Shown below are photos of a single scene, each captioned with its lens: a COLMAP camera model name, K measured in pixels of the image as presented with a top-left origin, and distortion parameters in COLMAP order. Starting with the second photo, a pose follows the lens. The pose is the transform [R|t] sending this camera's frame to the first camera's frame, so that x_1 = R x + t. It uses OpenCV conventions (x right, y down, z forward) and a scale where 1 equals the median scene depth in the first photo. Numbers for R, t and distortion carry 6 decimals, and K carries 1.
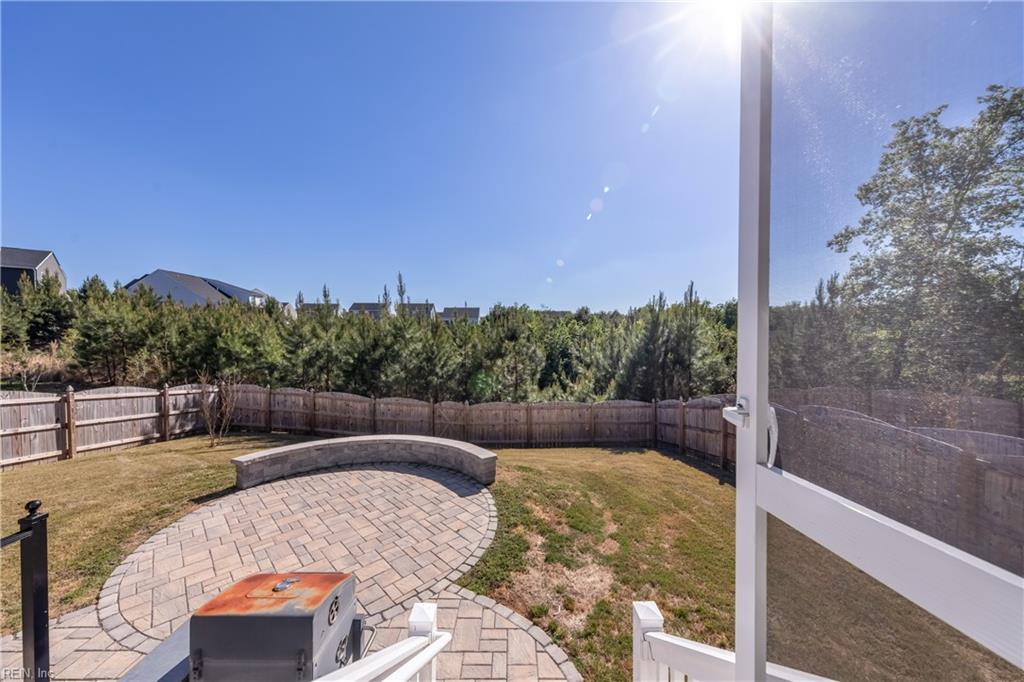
lens RADIAL K [[348.2, 0, 512.0], [0, 348.2, 341.0], [0, 0, 1]] dist [0.012646, 0.000034]
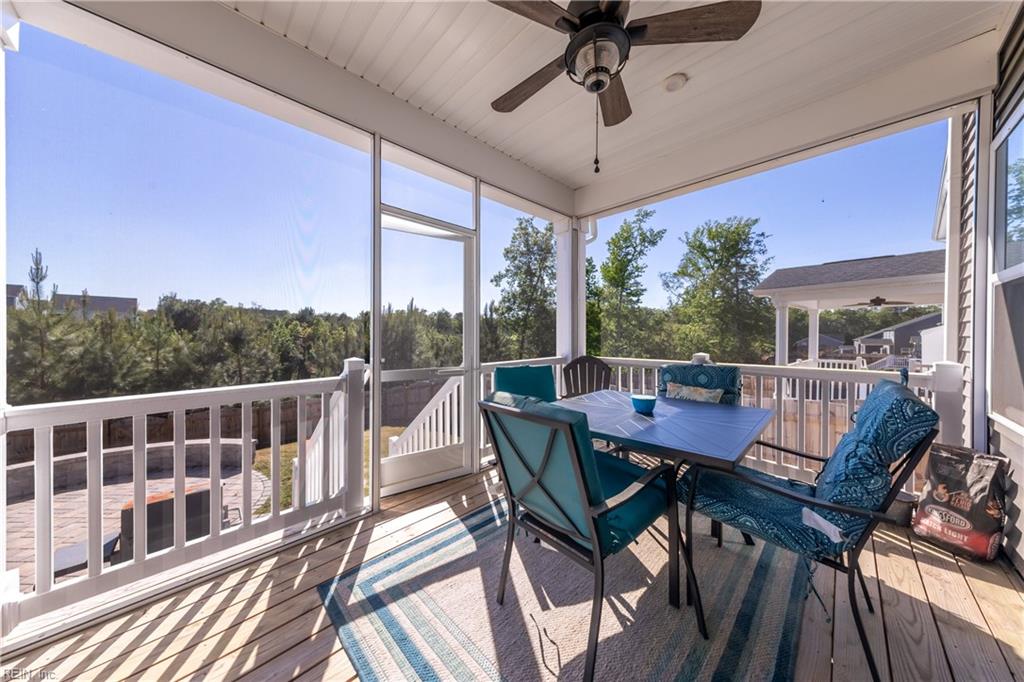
lens RADIAL K [[325.2, 0, 512.0], [0, 325.2, 341.0], [0, 0, 1]] dist [0.000436, 0.000027]
pose [[0.717399, -0.004529, 0.696648, -0.062433], [0.008516, 0.999961, -0.002269, 0.001695], [-0.696611, 0.007560, 0.717410, -0.126661]]
